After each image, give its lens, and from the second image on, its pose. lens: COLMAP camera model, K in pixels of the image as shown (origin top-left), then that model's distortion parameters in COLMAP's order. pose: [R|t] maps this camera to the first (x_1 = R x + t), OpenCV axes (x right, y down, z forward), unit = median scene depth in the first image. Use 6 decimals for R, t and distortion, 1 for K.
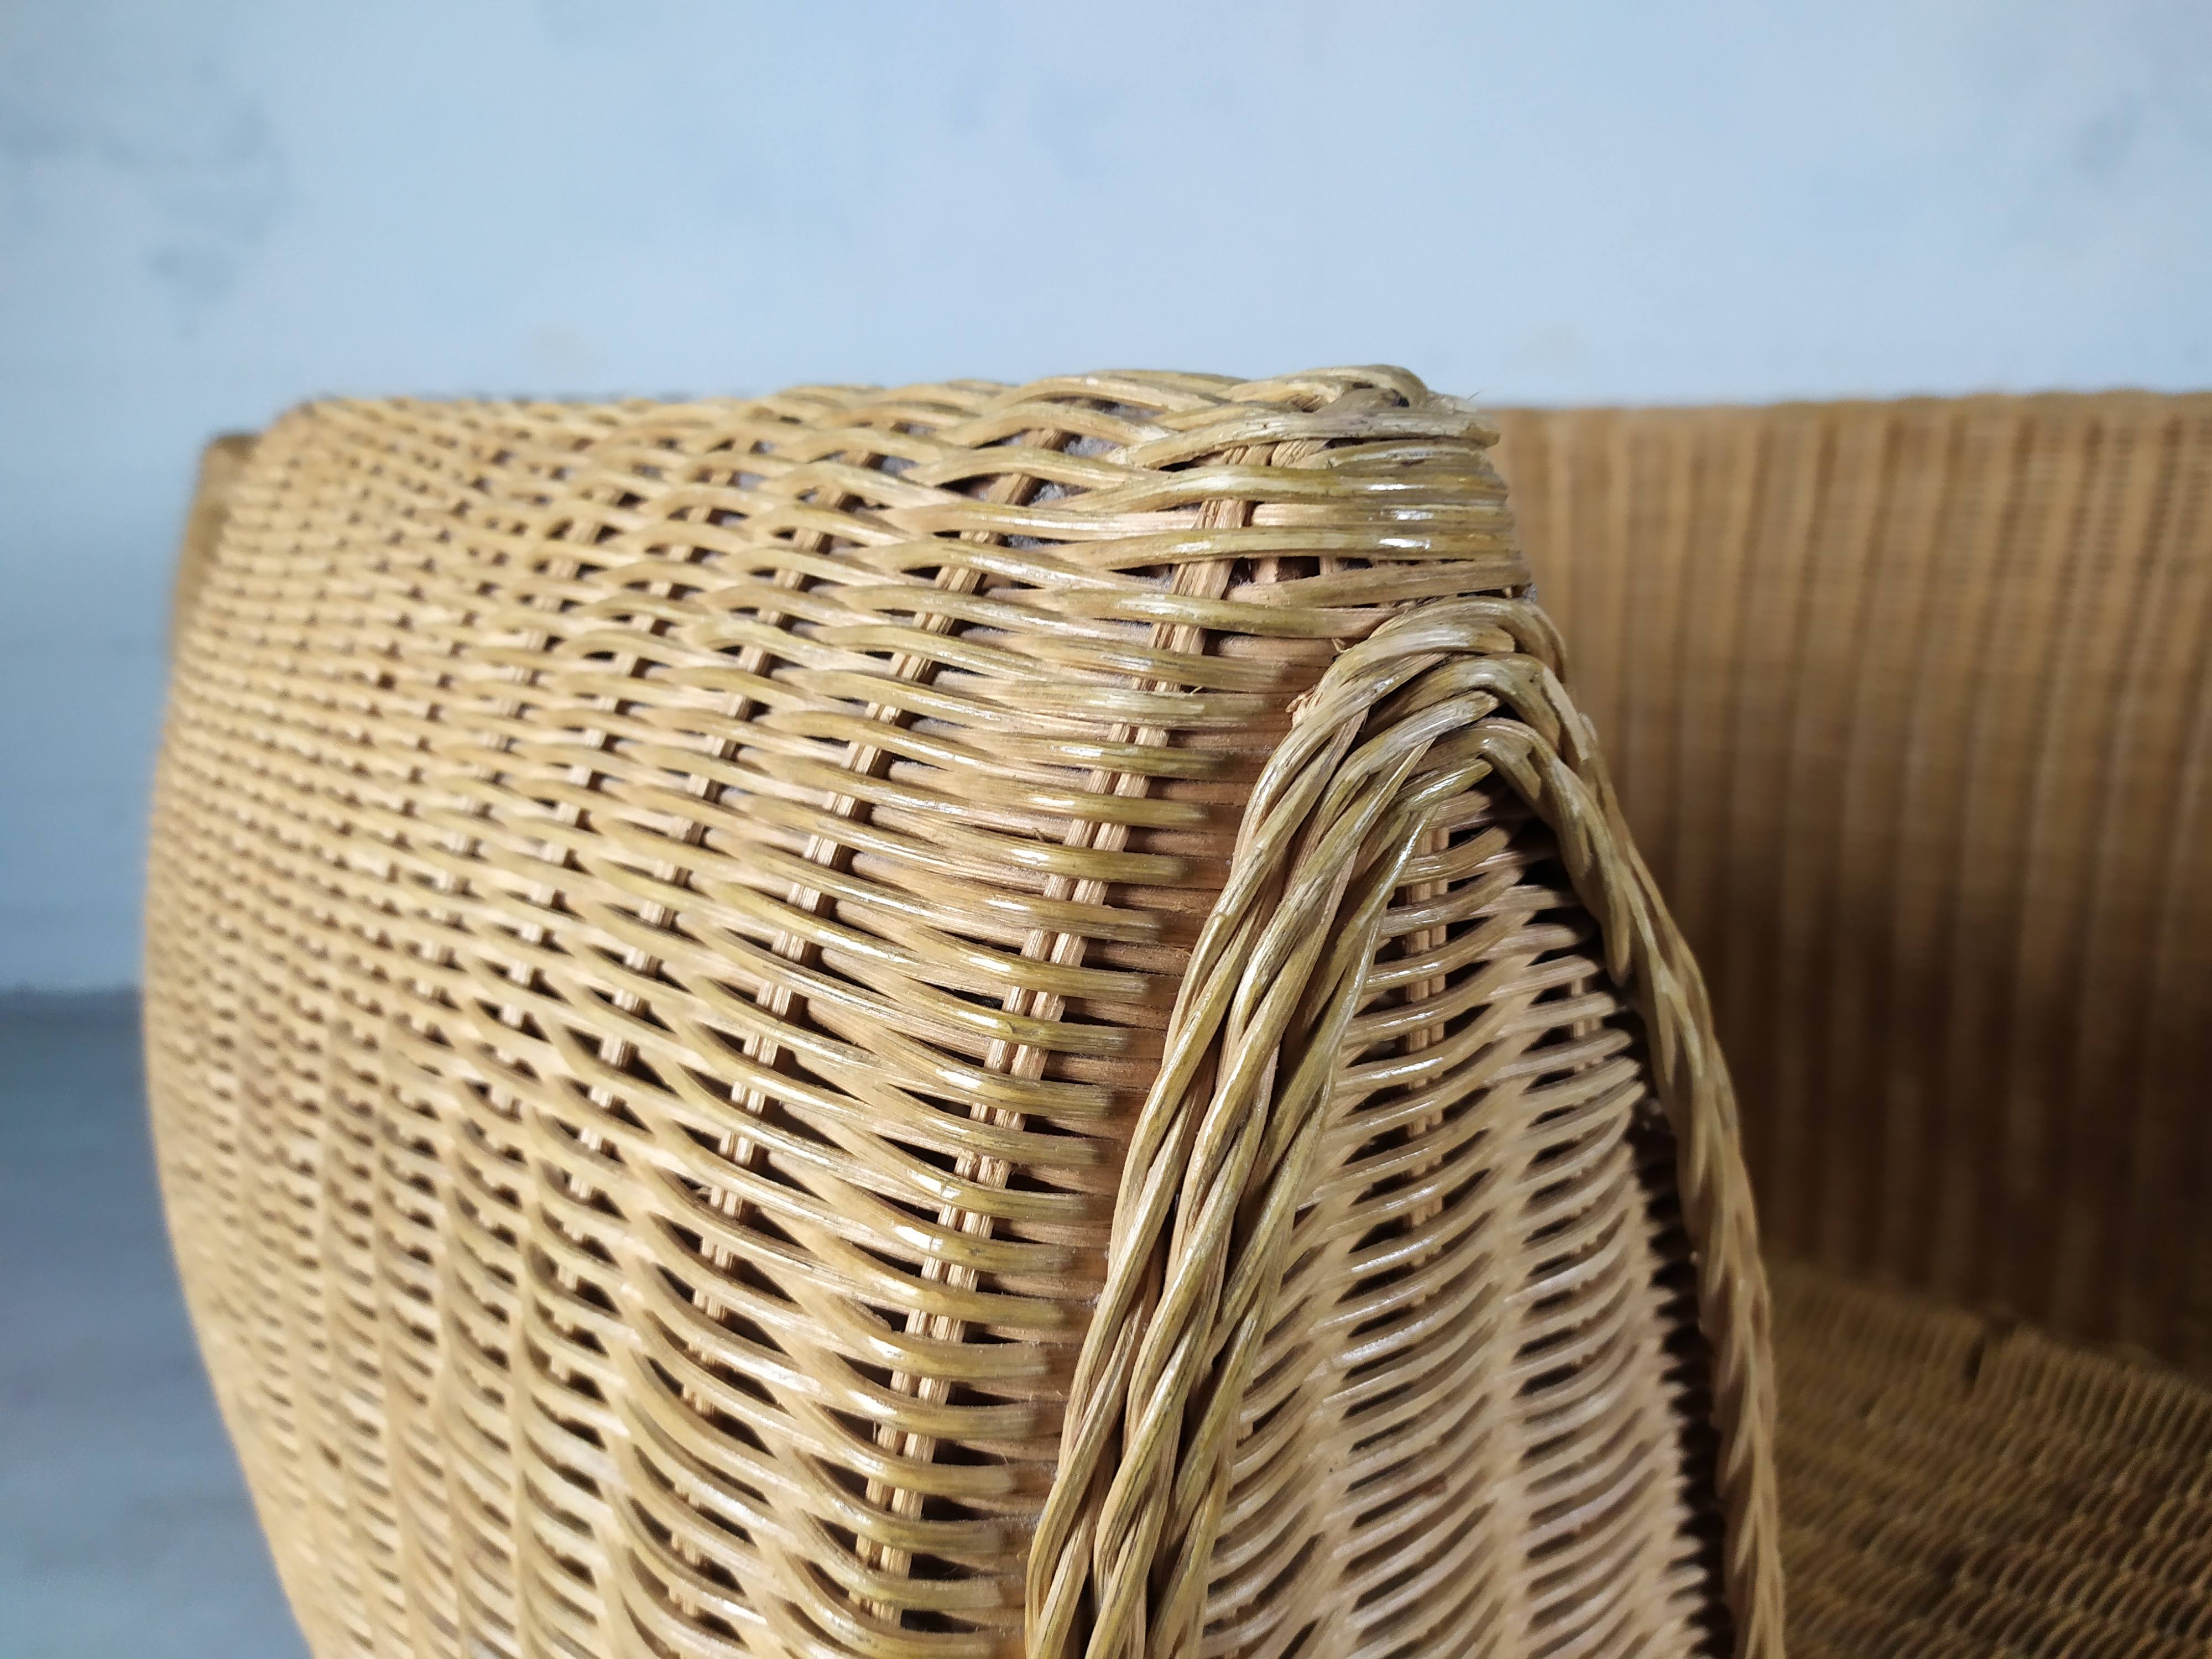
lens RADIAL K [[1603.8, 0, 1168.6], [0, 1603.8, 831.0], [0, 0, 1]] dist [-0.013878, -0.006397]
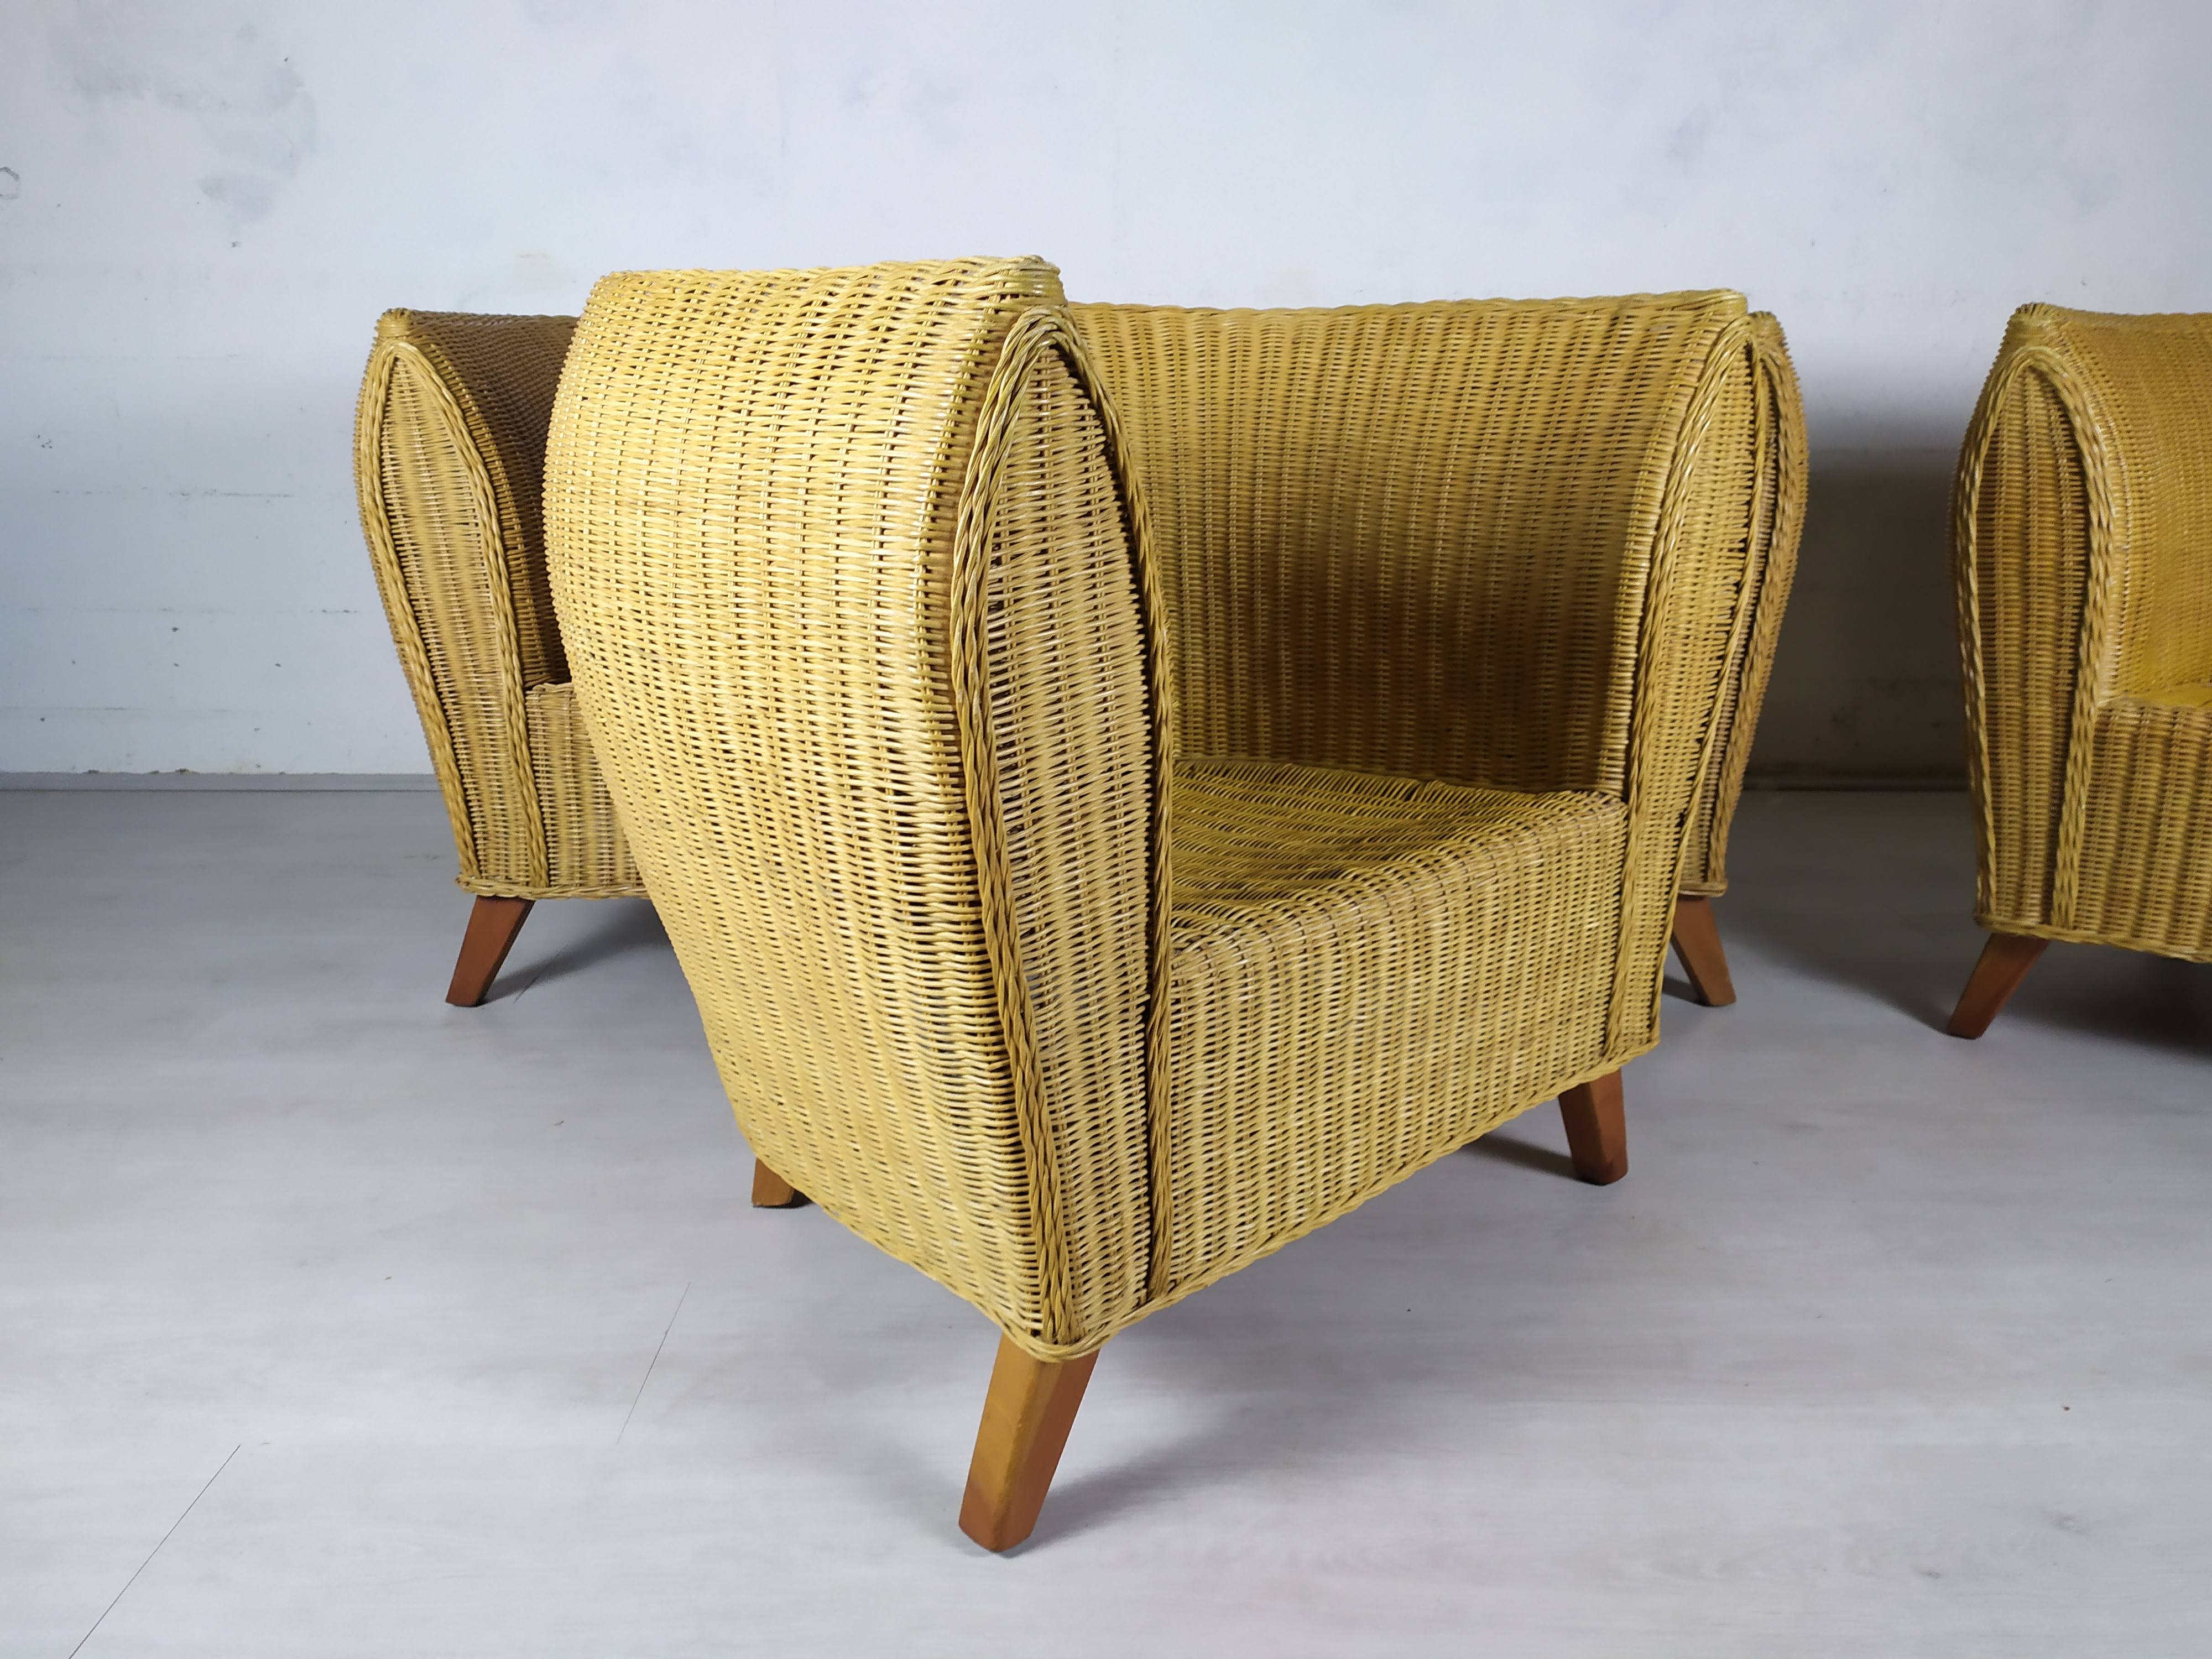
lens RADIAL K [[1613.8, 0, 1140.3], [0, 1613.8, 828.8], [0, 0, 1]] dist [0.045959, -0.066925]
pose [[0.997357, 0.001235, 0.072642, 0.091425], [-0.003045, 0.999688, 0.024804, 1.131848], [-0.072589, -0.024960, 0.997050, -3.380306]]
